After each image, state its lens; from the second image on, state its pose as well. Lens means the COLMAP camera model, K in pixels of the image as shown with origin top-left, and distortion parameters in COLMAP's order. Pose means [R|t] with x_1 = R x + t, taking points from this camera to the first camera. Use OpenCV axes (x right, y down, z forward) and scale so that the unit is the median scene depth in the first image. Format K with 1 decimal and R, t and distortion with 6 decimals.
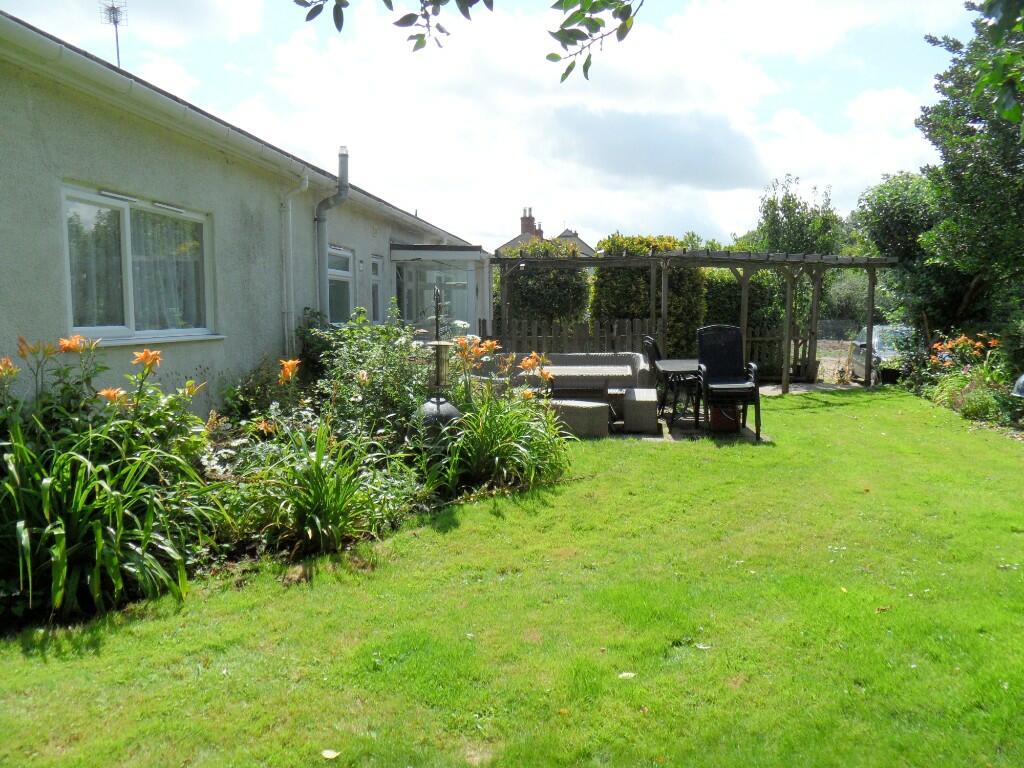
lens RADIAL K [[756.1, 0, 512.0], [0, 756.1, 384.0], [0, 0, 1]] dist [-0.036880, 0.028025]
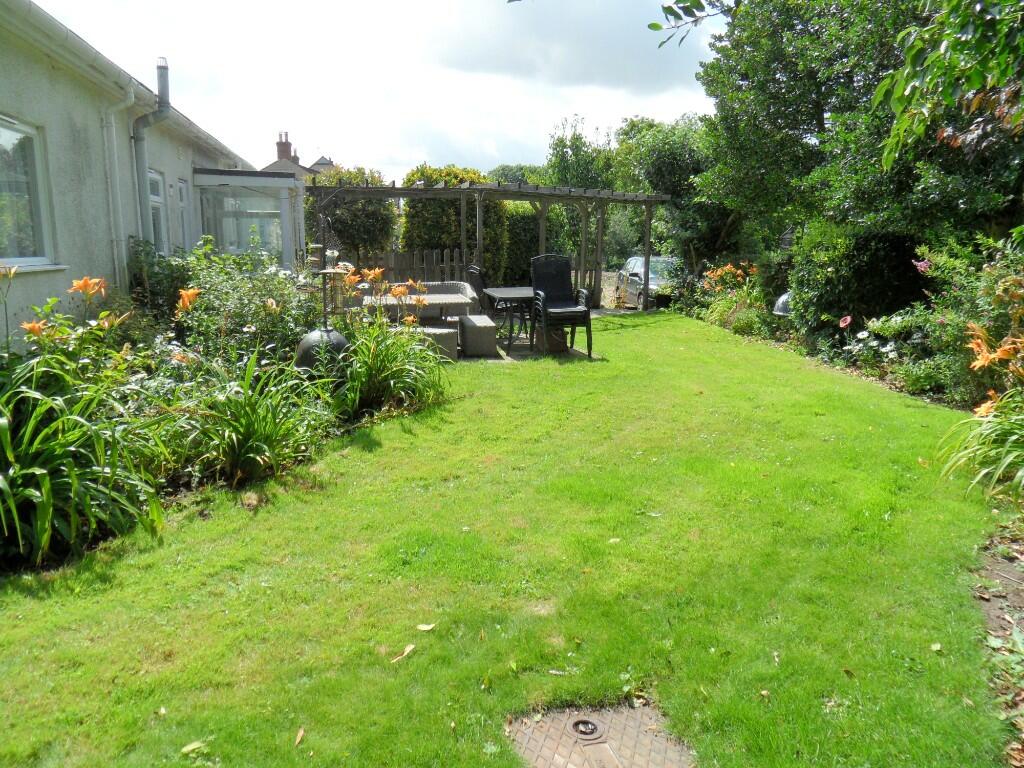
lens RADIAL K [[756.1, 0, 512.0], [0, 756.1, 384.0], [0, 0, 1]] dist [-0.036880, 0.028025]
pose [[0.945898, -0.052966, 0.320110, -0.134223], [0.024623, 0.995459, 0.091953, 0.006299], [-0.323527, -0.079096, 0.942907, -0.028175]]
